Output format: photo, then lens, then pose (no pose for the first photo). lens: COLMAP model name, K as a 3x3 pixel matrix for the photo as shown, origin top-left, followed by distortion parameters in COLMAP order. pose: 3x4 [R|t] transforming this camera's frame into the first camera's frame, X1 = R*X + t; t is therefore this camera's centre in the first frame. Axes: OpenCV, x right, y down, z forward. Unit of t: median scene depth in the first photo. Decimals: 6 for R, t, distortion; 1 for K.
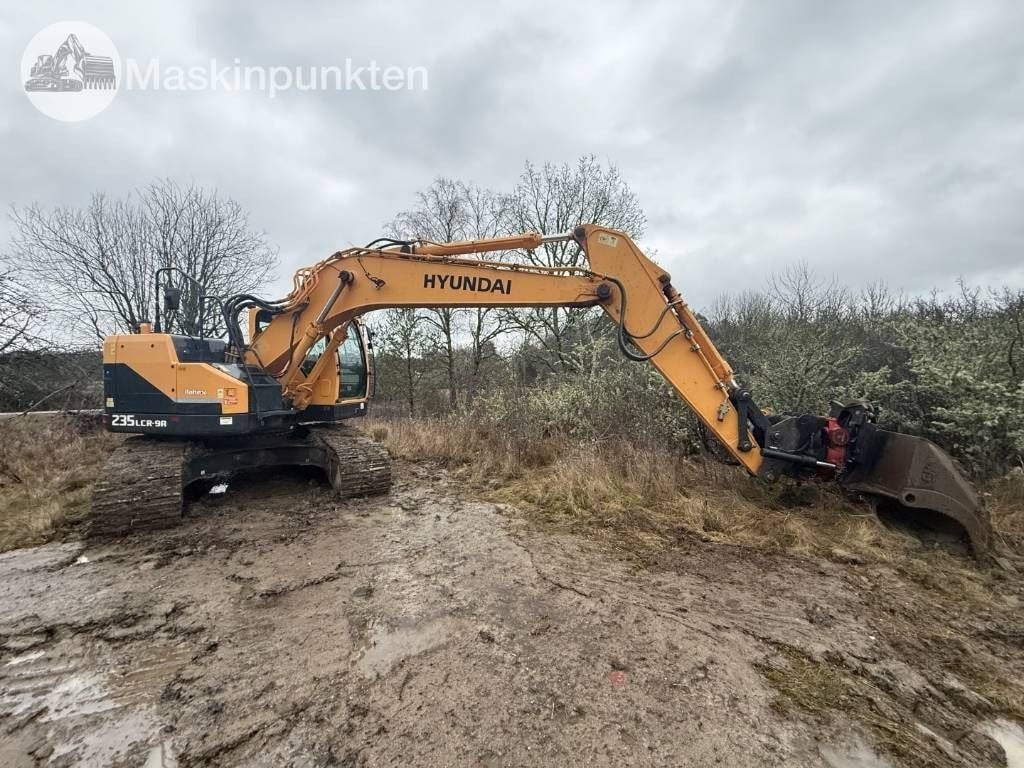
lens RADIAL K [[407.0, 0, 508.9], [0, 407.0, 384.2], [0, 0, 1]] dist [-0.000552, 0.000496]
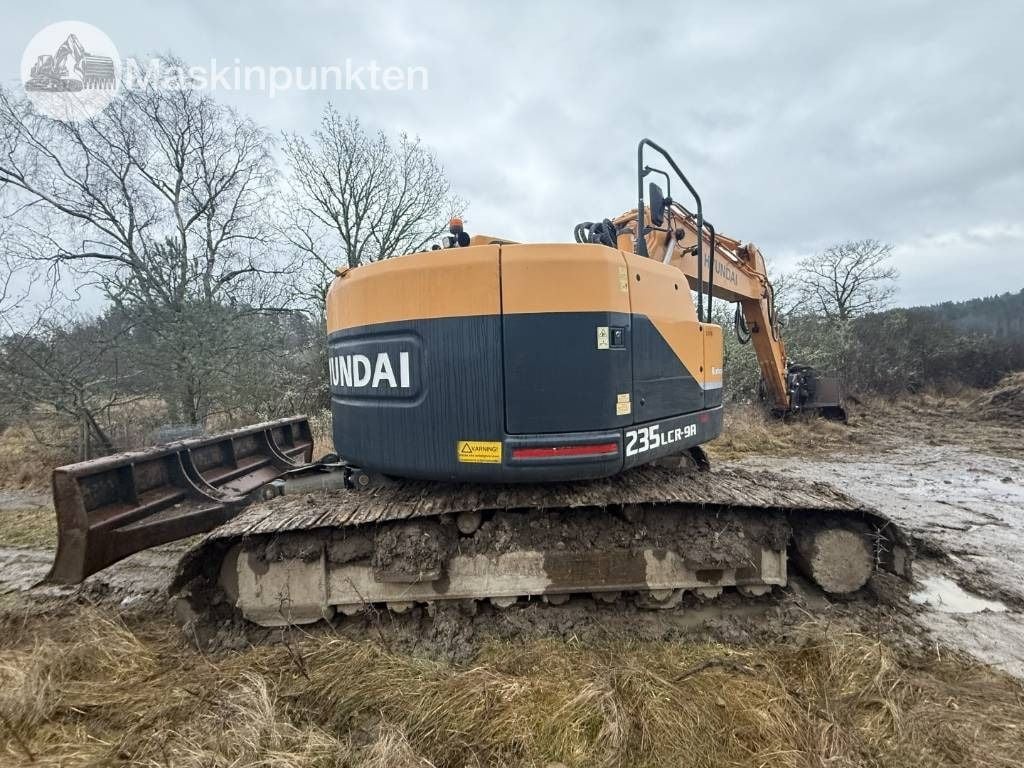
lens RADIAL K [[407.0, 0, 508.9], [0, 407.0, 384.2], [0, 0, 1]] dist [-0.000552, 0.000496]
pose [[0.583265, -0.051064, 0.810675, -1.399504], [0.052578, 0.998303, 0.025053, 0.006729], [-0.810578, 0.028011, 0.584960, 0.849834]]
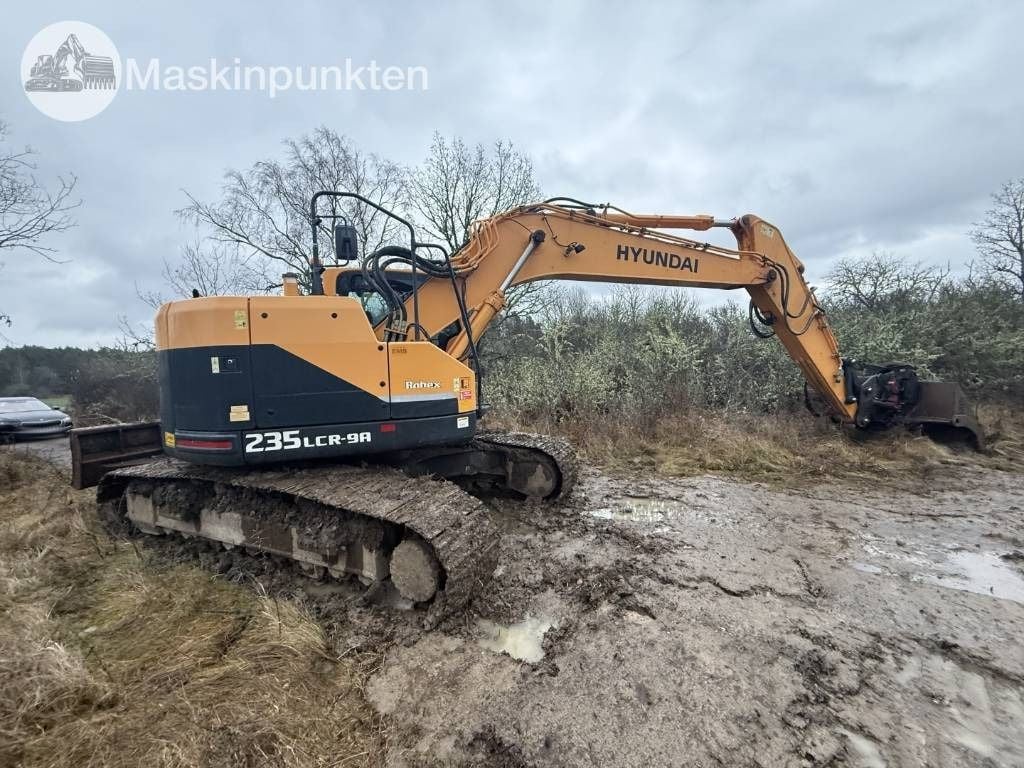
lens RADIAL K [[407.0, 0, 508.9], [0, 407.0, 384.2], [0, 0, 1]] dist [-0.000552, 0.000496]
pose [[0.879329, -0.057630, 0.472715, -0.918132], [0.046485, 0.998297, 0.035237, 0.001190], [-0.473941, -0.009011, 0.880510, 0.317682]]
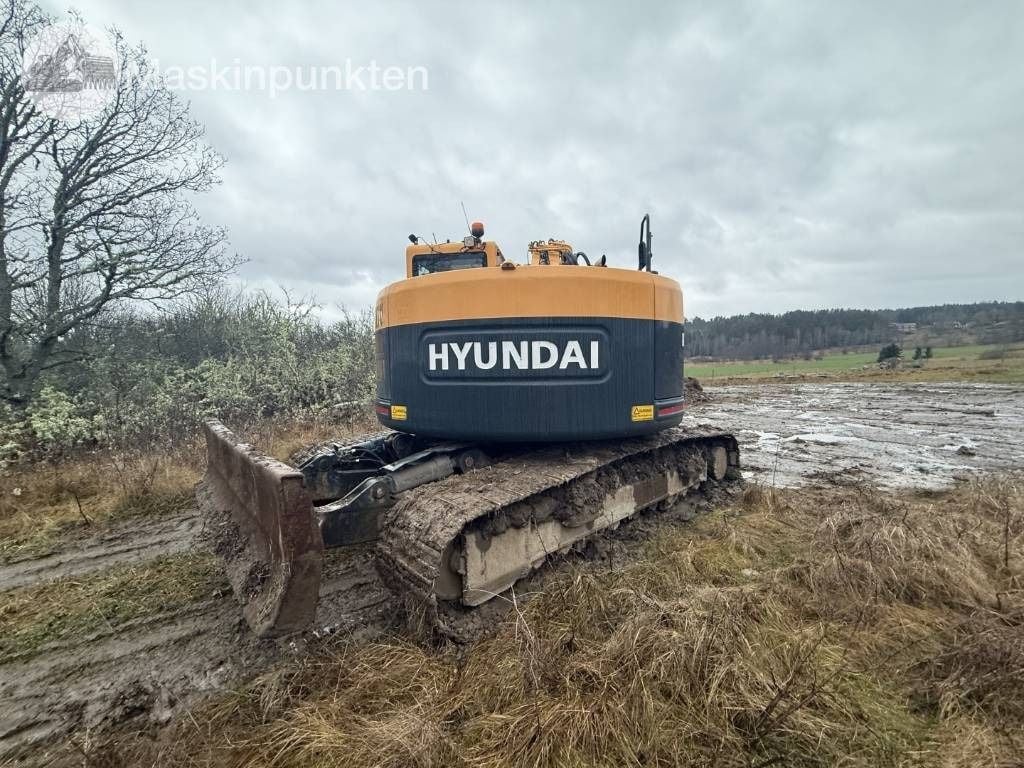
lens RADIAL K [[407.0, 0, 508.9], [0, 407.0, 384.2], [0, 0, 1]] dist [-0.000552, 0.000496]
pose [[-0.081819, -0.045398, 0.995613, -1.662783], [0.040490, 0.997986, 0.048834, 0.004646], [-0.995824, 0.044307, -0.079816, 1.358424]]
